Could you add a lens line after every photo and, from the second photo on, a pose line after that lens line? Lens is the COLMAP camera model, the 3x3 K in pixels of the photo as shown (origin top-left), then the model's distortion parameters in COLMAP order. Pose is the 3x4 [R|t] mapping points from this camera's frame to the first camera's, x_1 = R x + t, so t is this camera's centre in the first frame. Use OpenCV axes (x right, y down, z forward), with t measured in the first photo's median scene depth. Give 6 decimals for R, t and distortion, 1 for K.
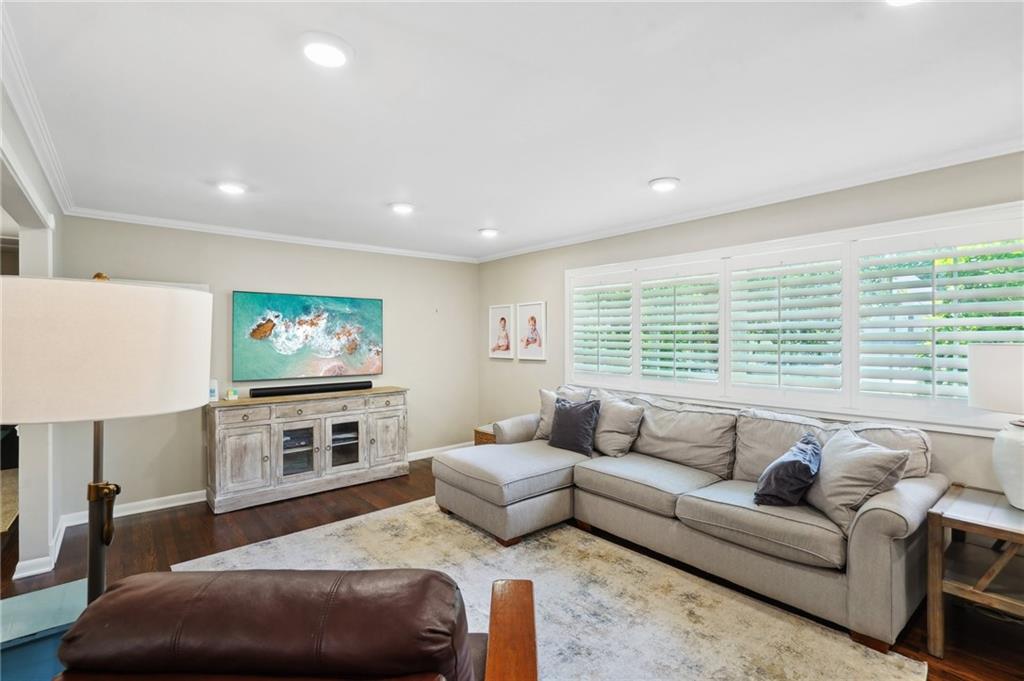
lens RADIAL K [[457.5, 0, 509.1], [0, 457.5, 344.4], [0, 0, 1]] dist [-0.010197, 0.000473]
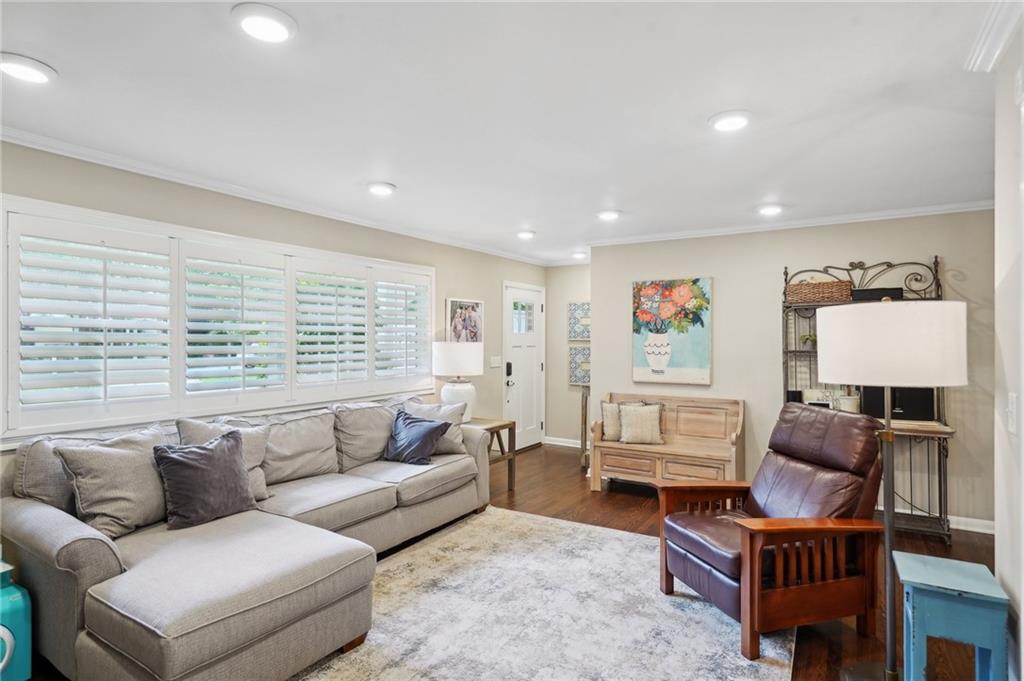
lens RADIAL K [[548.9, 0, 507.8], [0, 548.9, 335.4], [0, 0, 1]] dist [0.008816, 0.000564]
pose [[-0.325833, 0.009644, 0.945378, -0.645818], [0.007126, 0.999945, -0.007745, -0.008794], [-0.945401, 0.004213, -0.325883, 0.792217]]
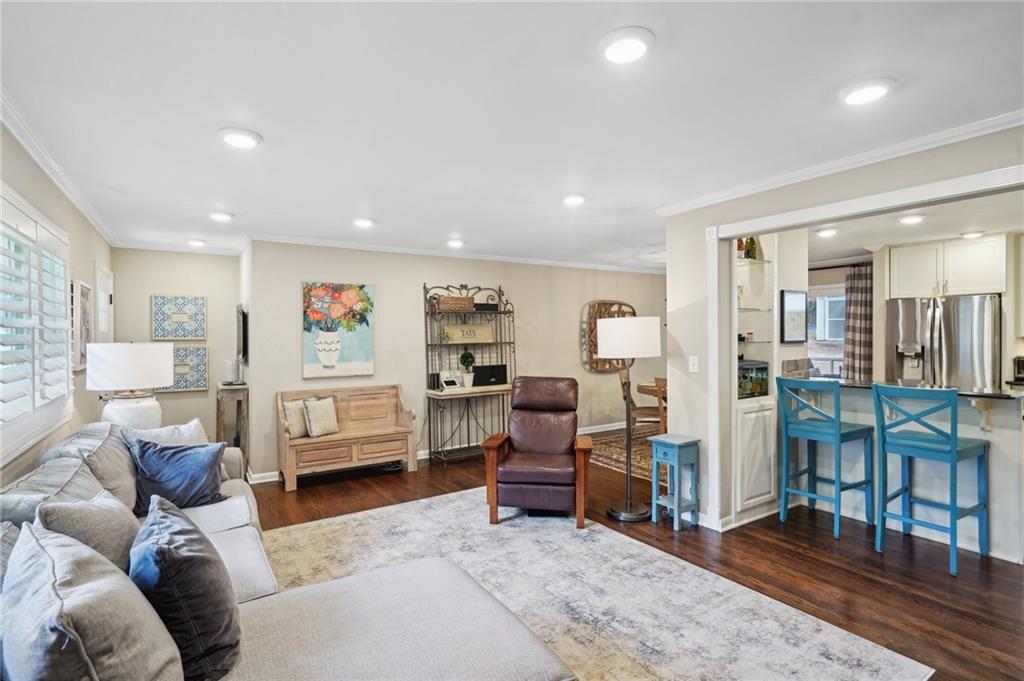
lens RADIAL K [[498.2, 0, 508.8], [0, 498.2, 337.8], [0, 0, 1]] dist [-0.000357, -0.000193]
pose [[-0.992119, 0.010099, 0.124892, -0.149643], [0.011949, 0.999830, 0.014074, -0.018076], [-0.124729, 0.015455, -0.992071, 1.248599]]
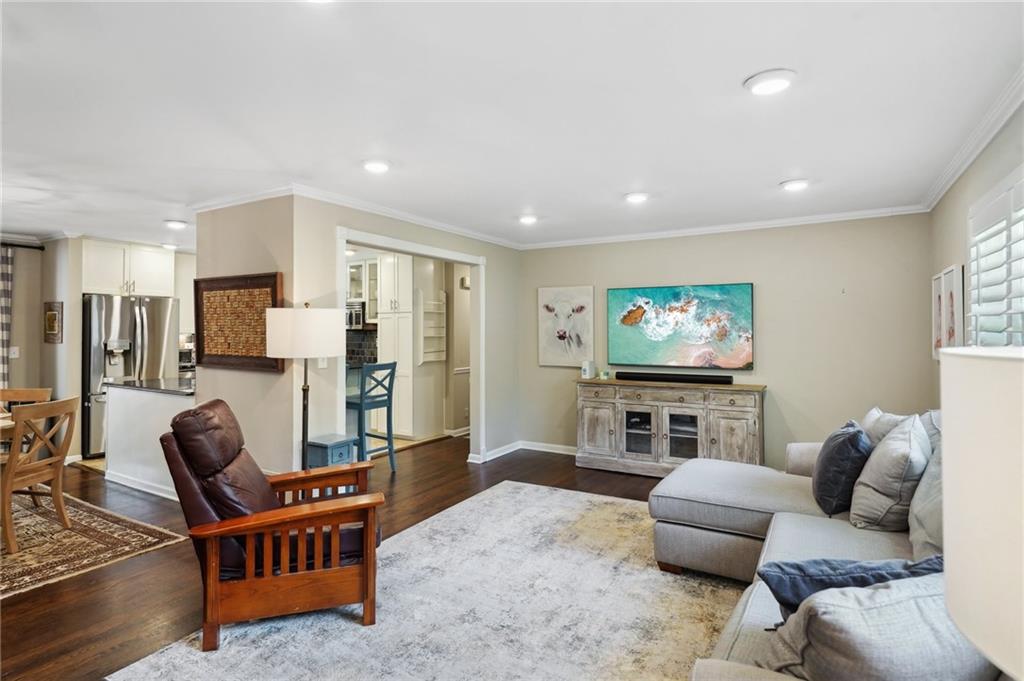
lens RADIAL K [[535.0, 0, 508.1], [0, 535.0, 330.4], [0, 0, 1]] dist [0.003344, 0.000220]
pose [[0.325083, 0.001807, -0.945684, 0.639058], [-0.007346, 0.999973, -0.000615, -0.005300], [0.945657, 0.007146, 0.325087, 0.293159]]
